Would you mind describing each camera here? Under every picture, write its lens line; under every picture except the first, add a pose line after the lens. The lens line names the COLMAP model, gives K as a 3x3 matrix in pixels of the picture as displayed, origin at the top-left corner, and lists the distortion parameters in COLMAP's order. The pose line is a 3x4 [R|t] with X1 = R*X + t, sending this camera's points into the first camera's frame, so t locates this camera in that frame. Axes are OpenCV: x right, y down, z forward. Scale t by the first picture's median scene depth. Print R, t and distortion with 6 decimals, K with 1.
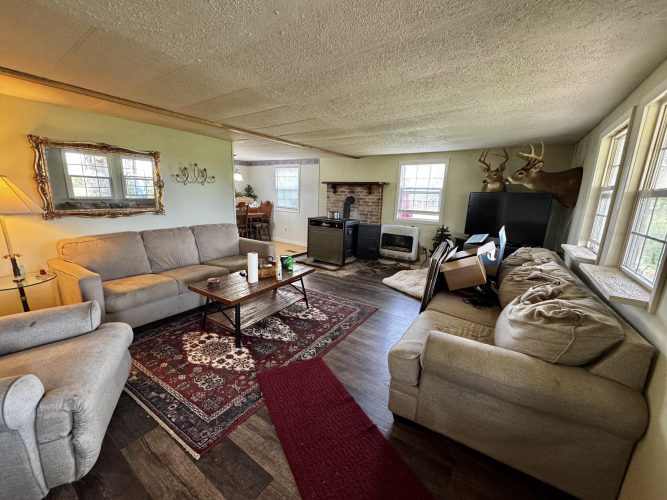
lens RADIAL K [[265.6, 0, 333.1], [0, 265.6, 249.5], [0, 0, 1]] dist [-0.003602, -0.001265]
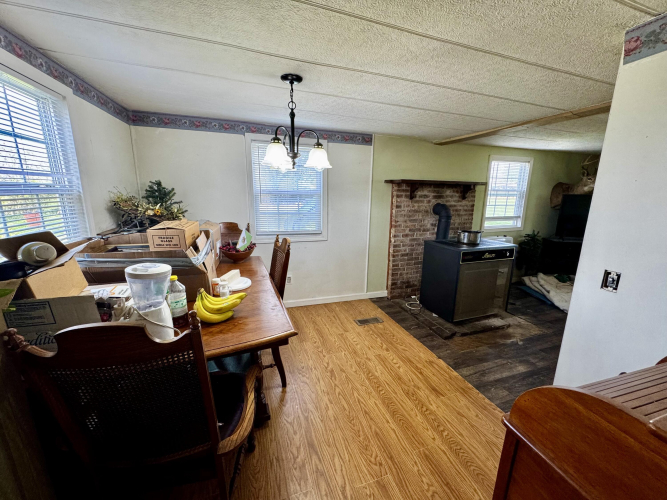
lens RADIAL K [[265.6, 0, 331.8], [0, 265.6, 249.7], [0, 0, 1]] dist [-0.003602, -0.001265]
pose [[0.604062, -0.197099, 0.772180, -0.660369], [0.170232, 0.978482, 0.116589, -0.227379], [-0.778544, 0.061023, 0.624617, 0.876584]]
